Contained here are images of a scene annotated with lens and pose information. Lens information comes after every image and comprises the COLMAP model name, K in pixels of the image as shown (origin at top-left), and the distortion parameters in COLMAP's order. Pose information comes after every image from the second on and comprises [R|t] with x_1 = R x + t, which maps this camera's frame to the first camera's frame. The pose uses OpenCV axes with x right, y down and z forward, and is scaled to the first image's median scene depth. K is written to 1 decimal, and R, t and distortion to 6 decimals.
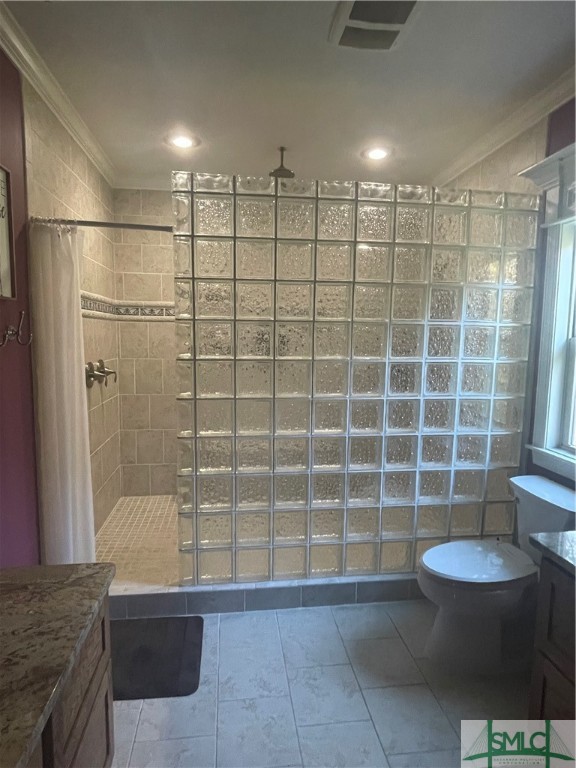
lens RADIAL K [[430.5, 0, 286.9], [0, 430.5, 381.7], [0, 0, 1]] dist [0.004790, 0.000215]
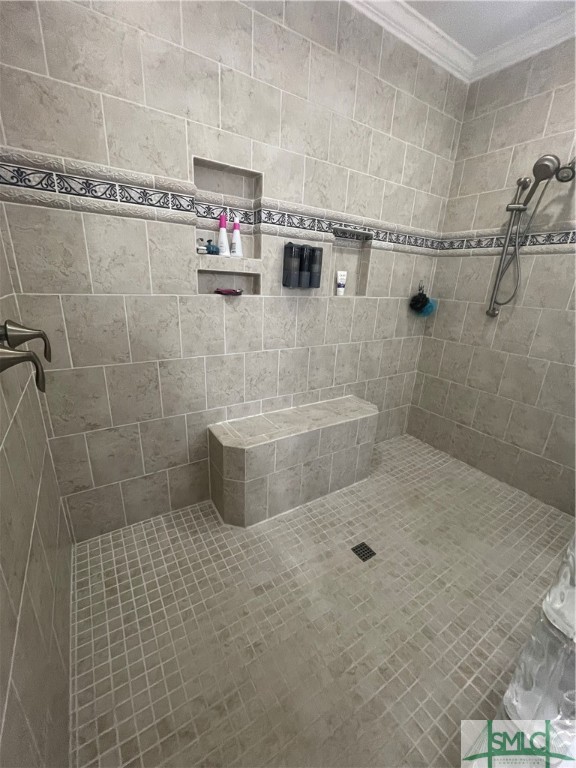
lens RADIAL K [[314.3, 0, 287.1], [0, 314.3, 385.8], [0, 0, 1]] dist [0.000647, 0.000043]
pose [[0.909068, -0.111111, 0.401559, -0.278130], [0.015227, 0.972002, 0.234481, -0.033503], [-0.416369, -0.207044, 0.885307, 0.574034]]
